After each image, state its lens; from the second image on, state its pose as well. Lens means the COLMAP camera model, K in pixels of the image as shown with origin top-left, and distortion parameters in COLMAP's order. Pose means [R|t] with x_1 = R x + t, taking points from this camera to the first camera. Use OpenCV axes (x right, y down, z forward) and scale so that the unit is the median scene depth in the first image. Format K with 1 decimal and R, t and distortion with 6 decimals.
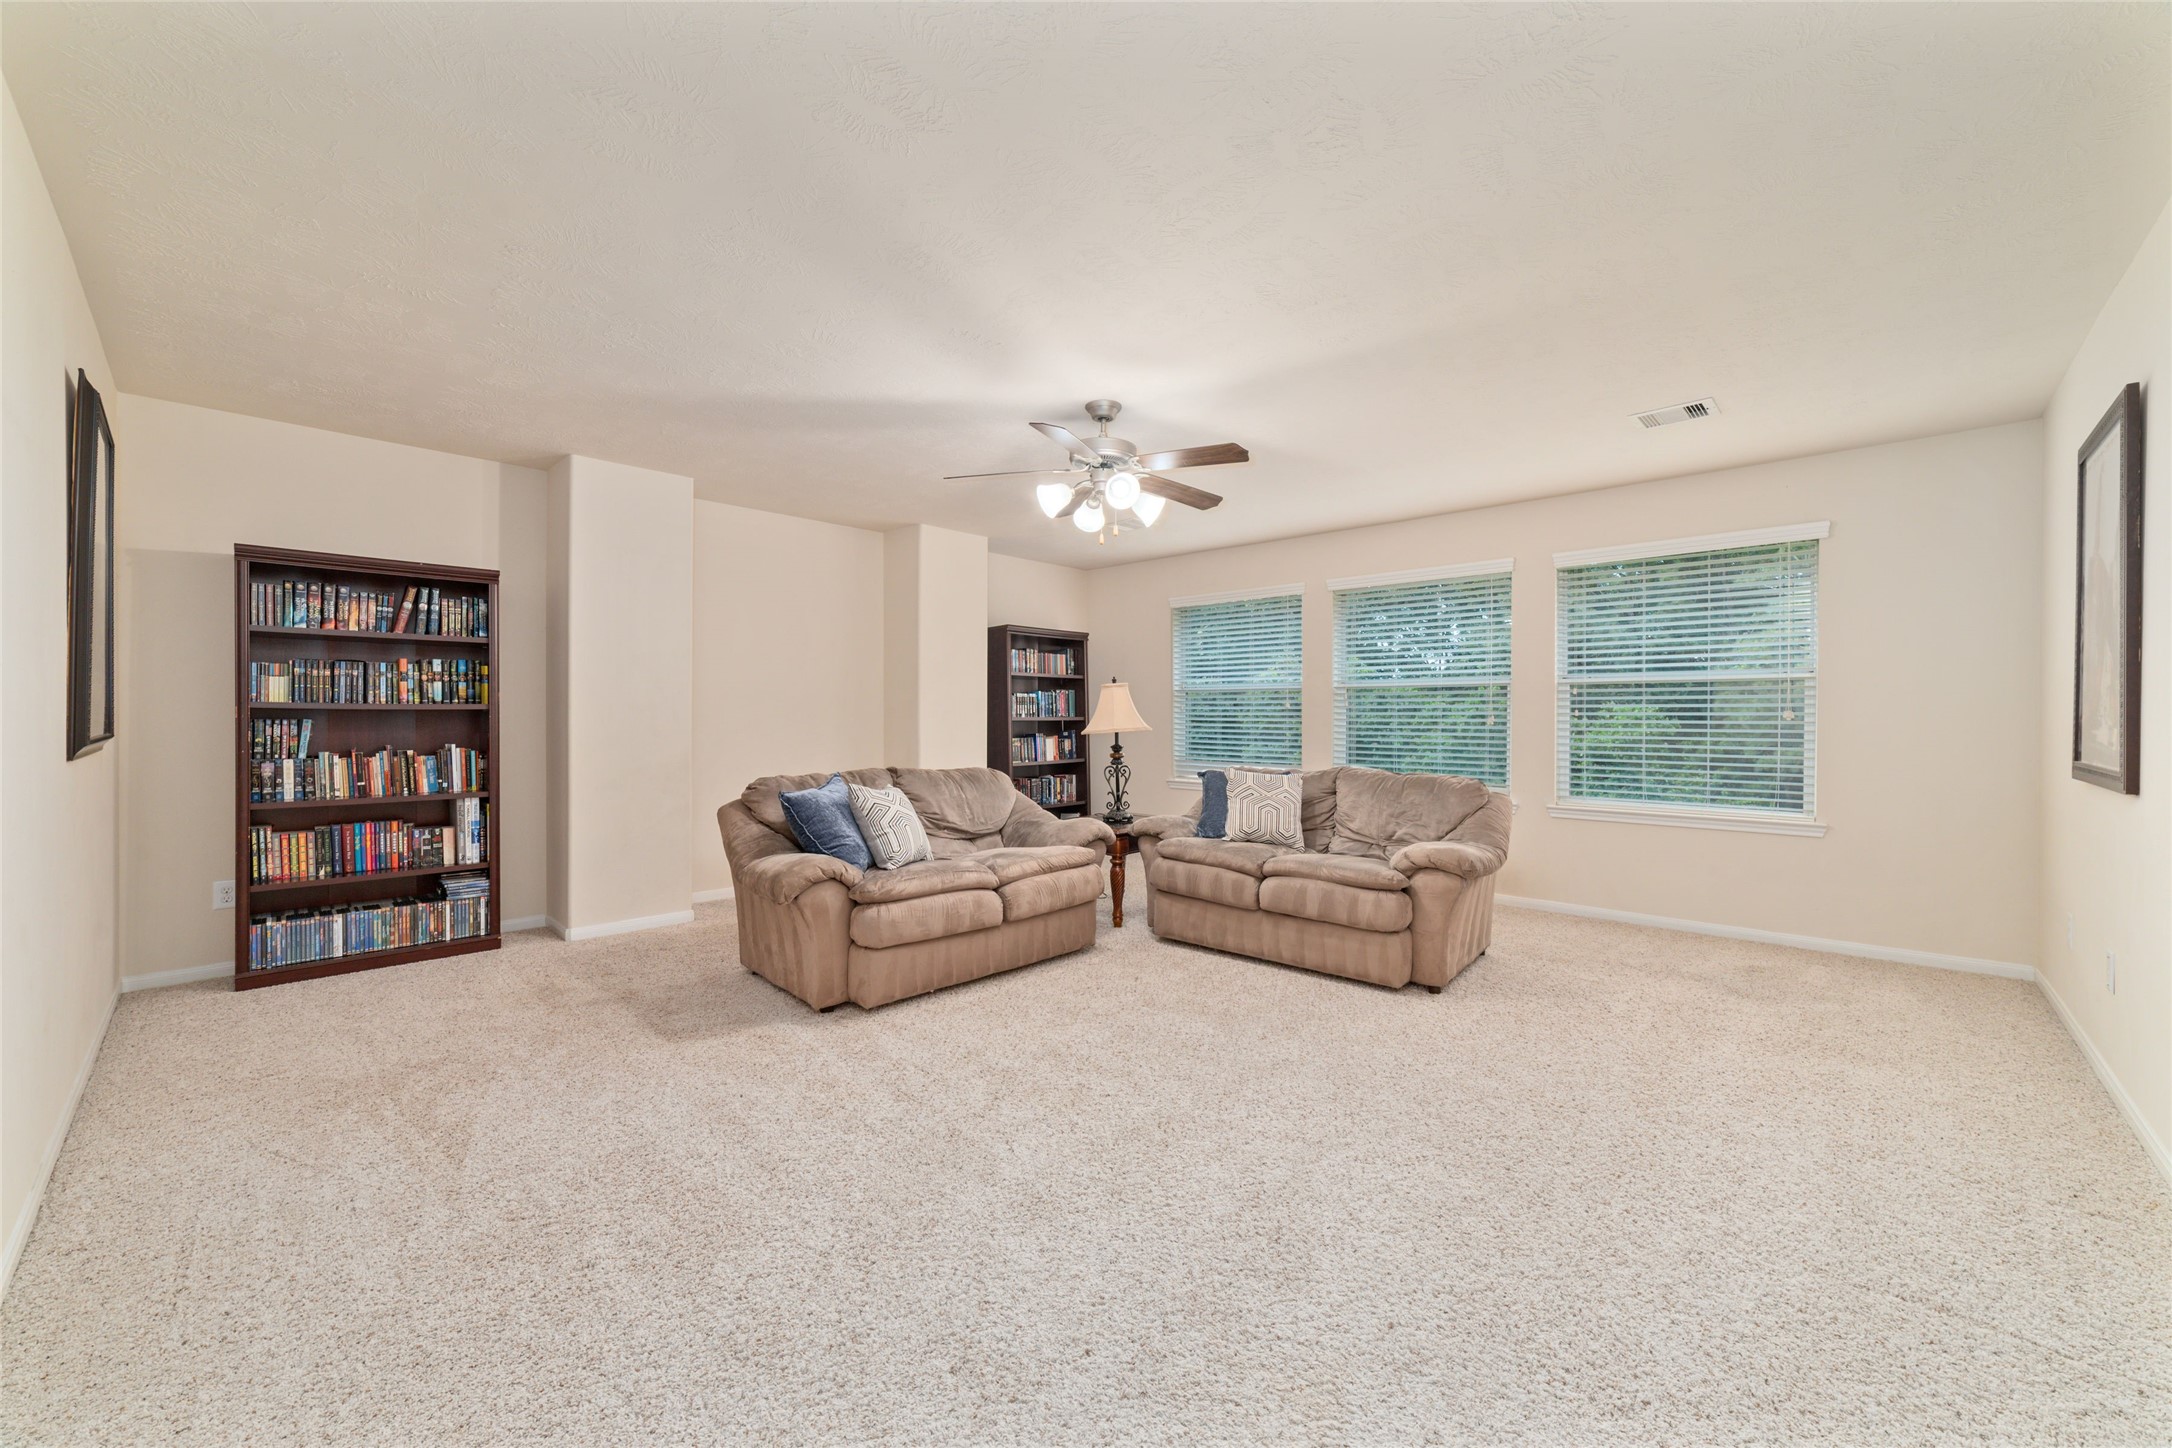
lens RADIAL K [[832.4, 0, 1094.5], [0, 832.4, 721.0], [0, 0, 1]] dist [-0.021630, 0.008852]
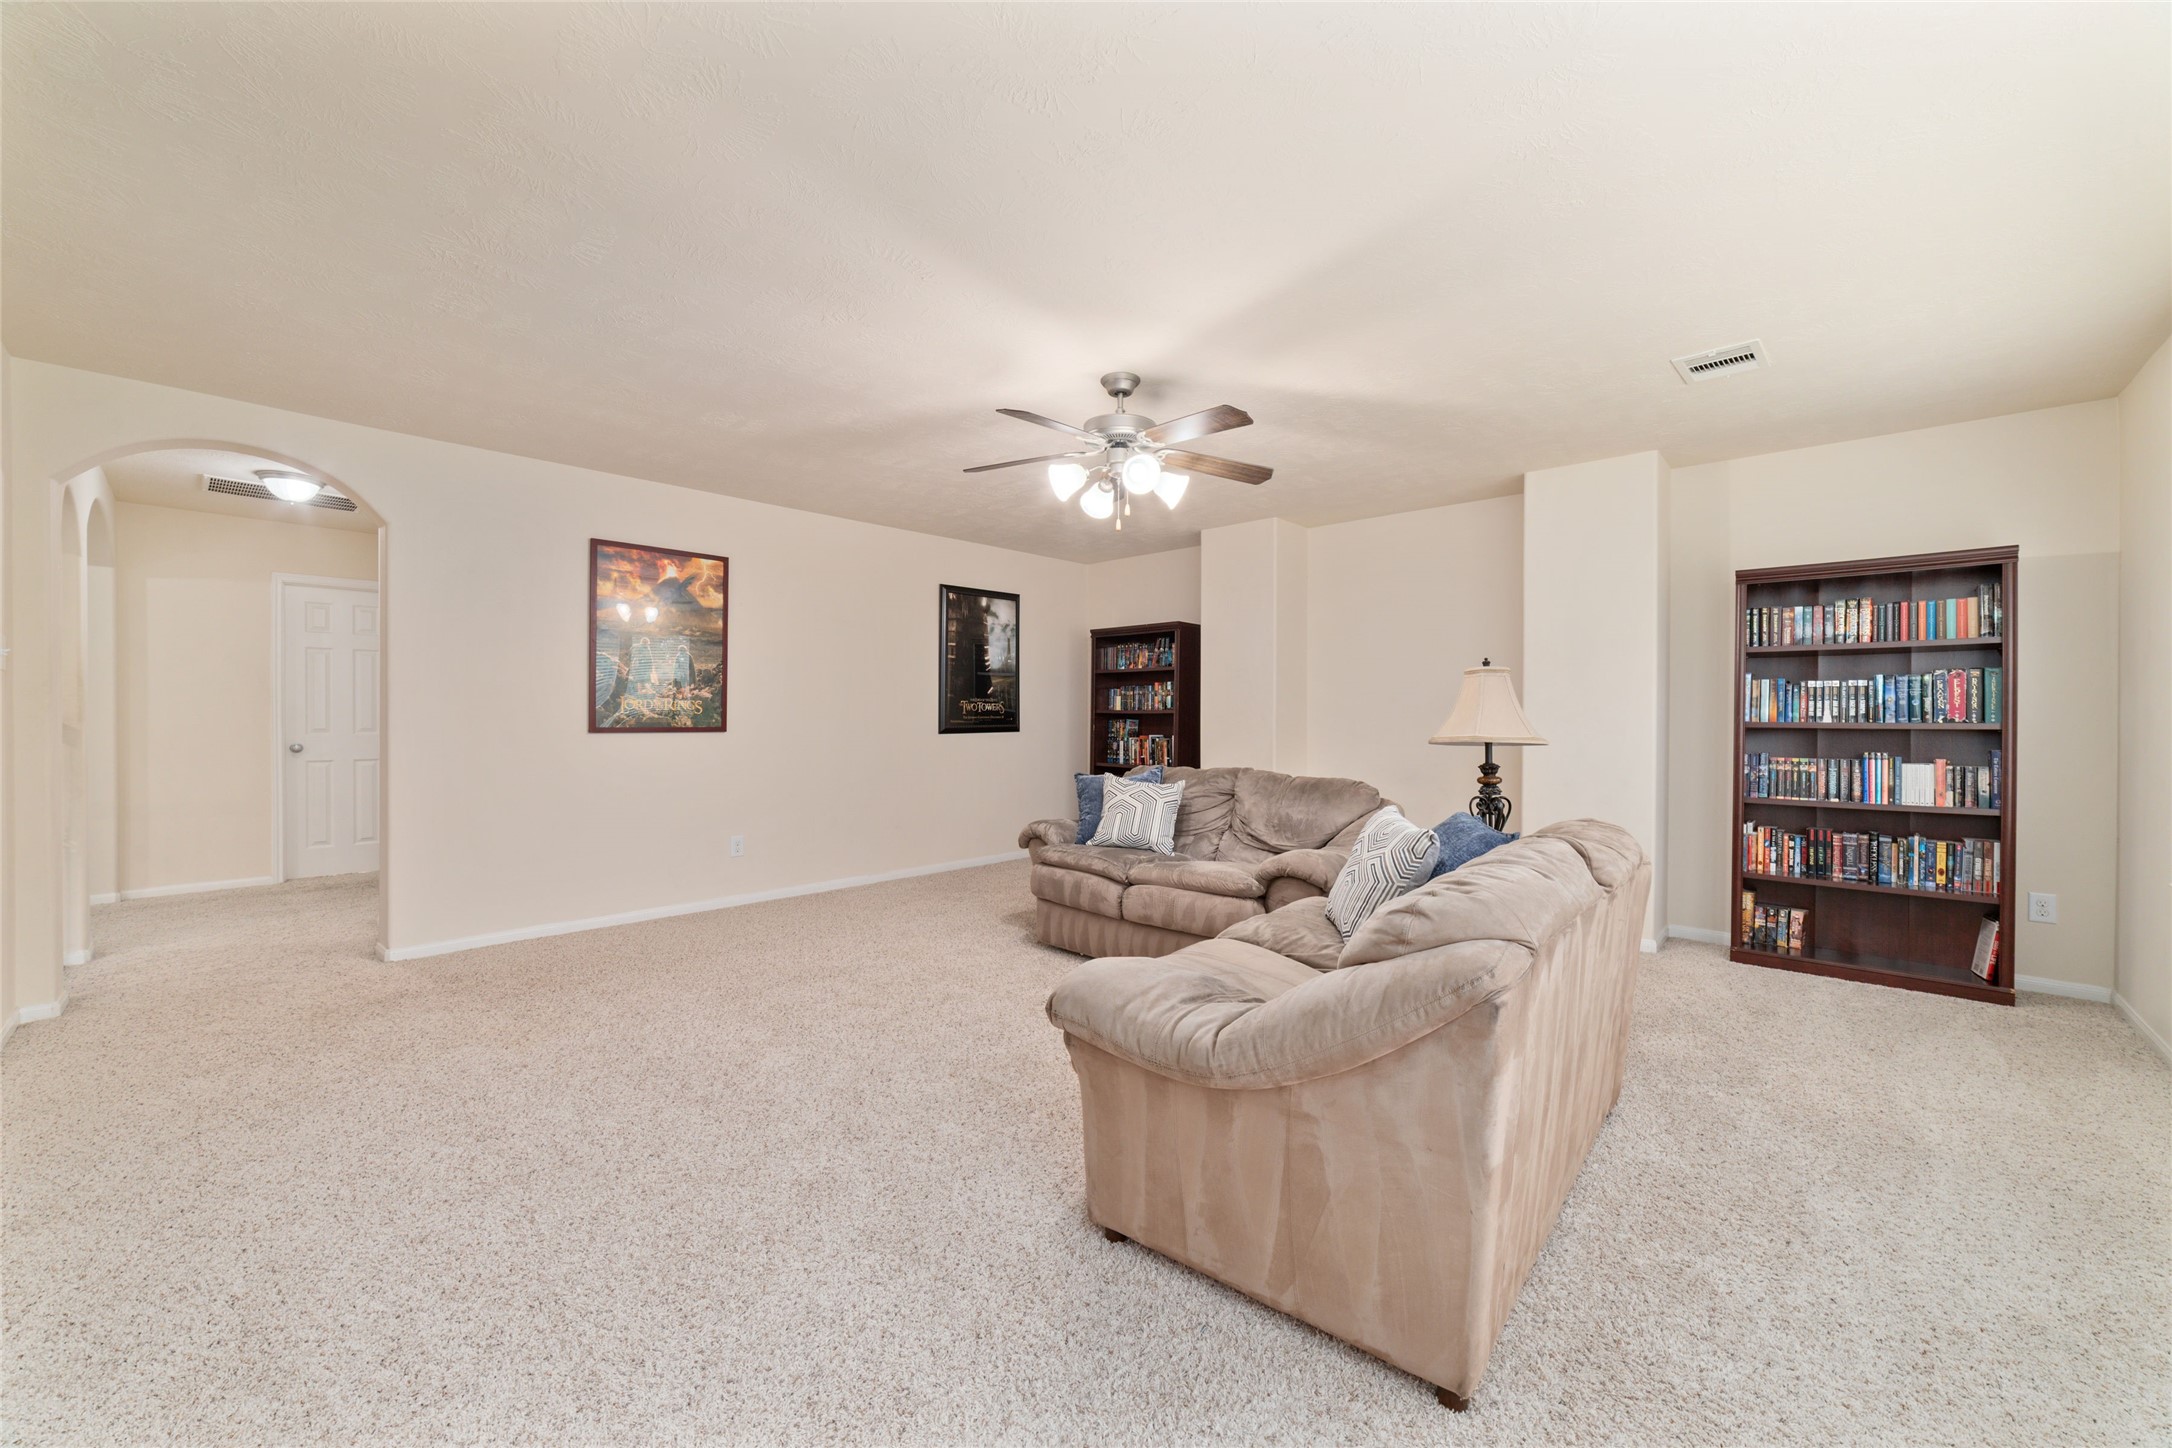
lens RADIAL K [[832.4, 0, 1094.5], [0, 832.4, 721.0], [0, 0, 1]] dist [-0.021630, 0.008852]
pose [[0.003626, 0.003621, -0.999987, 0.665494], [-0.011322, 0.999929, 0.003580, -0.002691], [0.999929, 0.011309, 0.003667, 0.692983]]
